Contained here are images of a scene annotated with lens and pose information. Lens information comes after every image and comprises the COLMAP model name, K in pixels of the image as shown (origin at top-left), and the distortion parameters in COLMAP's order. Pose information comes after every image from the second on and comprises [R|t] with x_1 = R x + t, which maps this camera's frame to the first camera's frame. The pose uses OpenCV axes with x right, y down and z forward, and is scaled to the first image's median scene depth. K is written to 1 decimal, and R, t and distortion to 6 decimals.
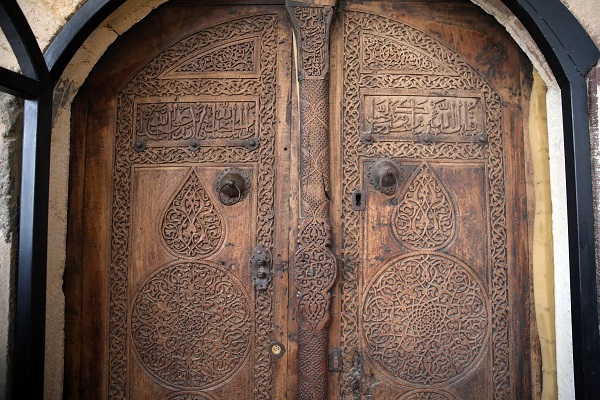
lens RADIAL K [[414.5, 0, 299.8], [0, 414.5, 199.1], [0, 0, 1]] dist [0.000086, 0.000037]
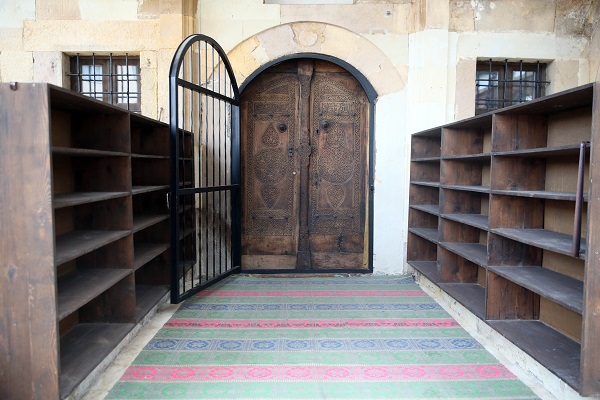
lens RADIAL K [[480.8, 0, 300.2], [0, 480.8, 200.0], [0, 0, 1]] dist [-0.003484, -0.000328]
pose [[0.999893, 0.008643, 0.011778, -0.052613], [-0.009986, 0.992822, 0.119186, 0.093459], [-0.010664, -0.119291, 0.992802, -3.158115]]
